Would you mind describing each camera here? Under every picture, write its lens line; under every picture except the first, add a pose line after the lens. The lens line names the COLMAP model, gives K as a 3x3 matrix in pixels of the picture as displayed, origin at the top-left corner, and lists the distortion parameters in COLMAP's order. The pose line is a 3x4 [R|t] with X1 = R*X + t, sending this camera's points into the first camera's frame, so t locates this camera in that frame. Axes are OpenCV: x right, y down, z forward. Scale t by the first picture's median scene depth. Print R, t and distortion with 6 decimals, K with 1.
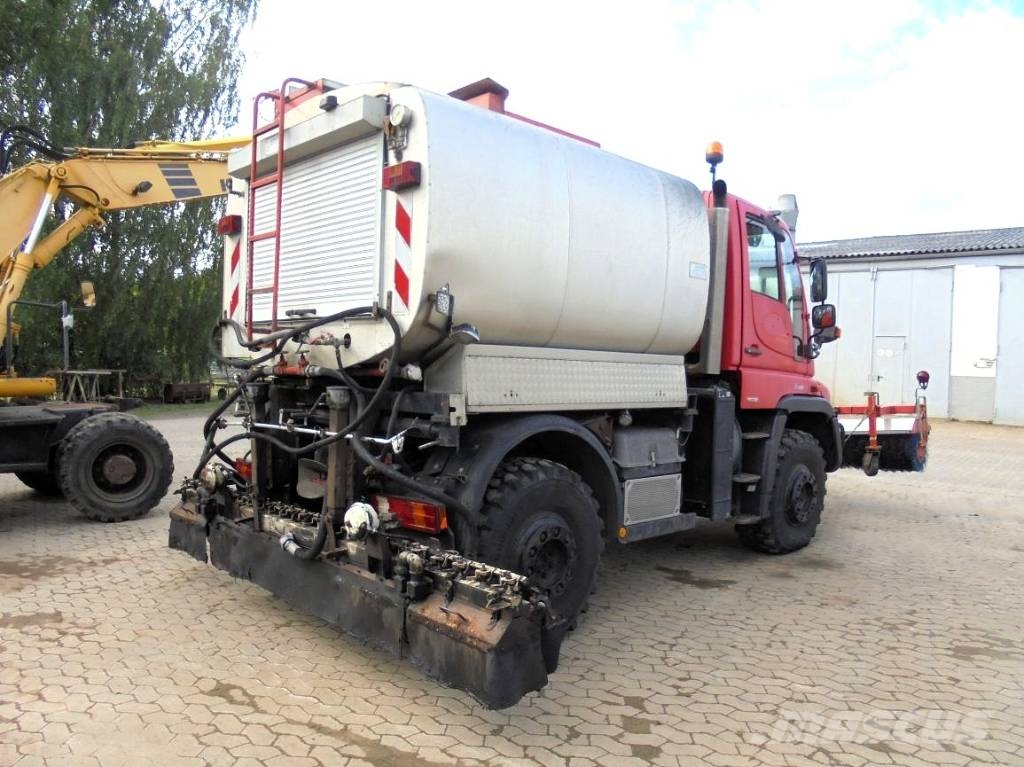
lens RADIAL K [[764.9, 0, 508.4], [0, 764.9, 389.6], [0, 0, 1]] dist [-0.120188, 0.093461]
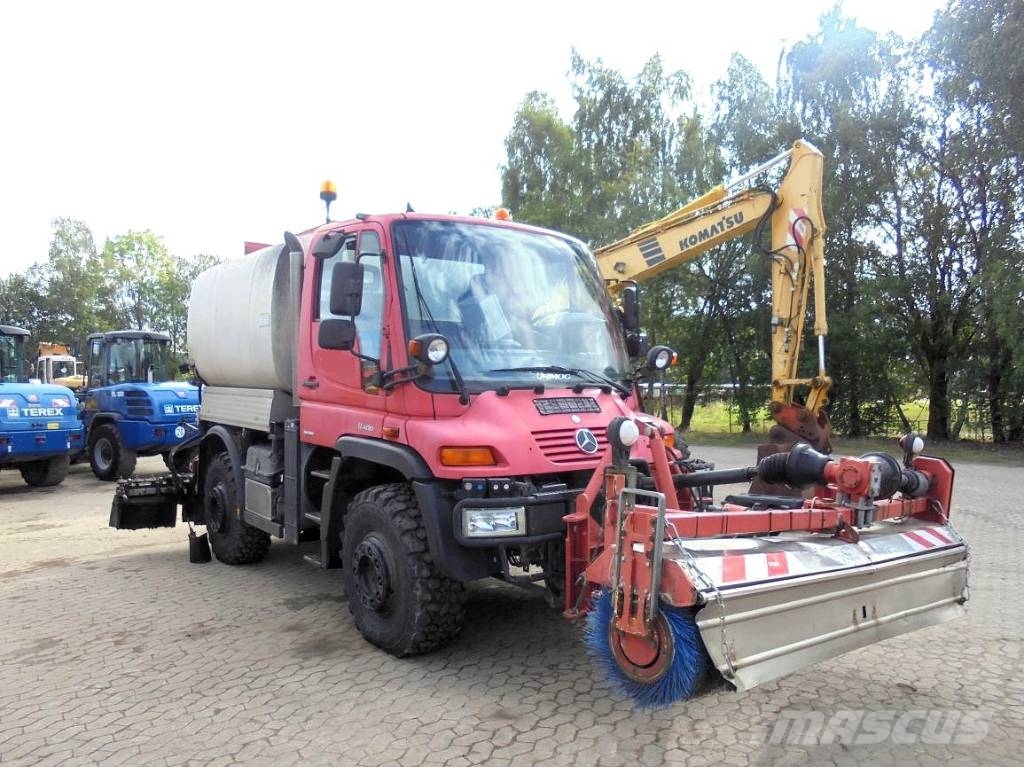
lens RADIAL K [[764.9, 0, 508.4], [0, 764.9, 389.6], [0, 0, 1]] dist [-0.120188, 0.093461]
pose [[-0.088443, -0.013773, -0.995986, 1.567770], [-0.042948, 0.999027, -0.010001, -0.054893], [0.995155, 0.041891, -0.088949, 1.654459]]
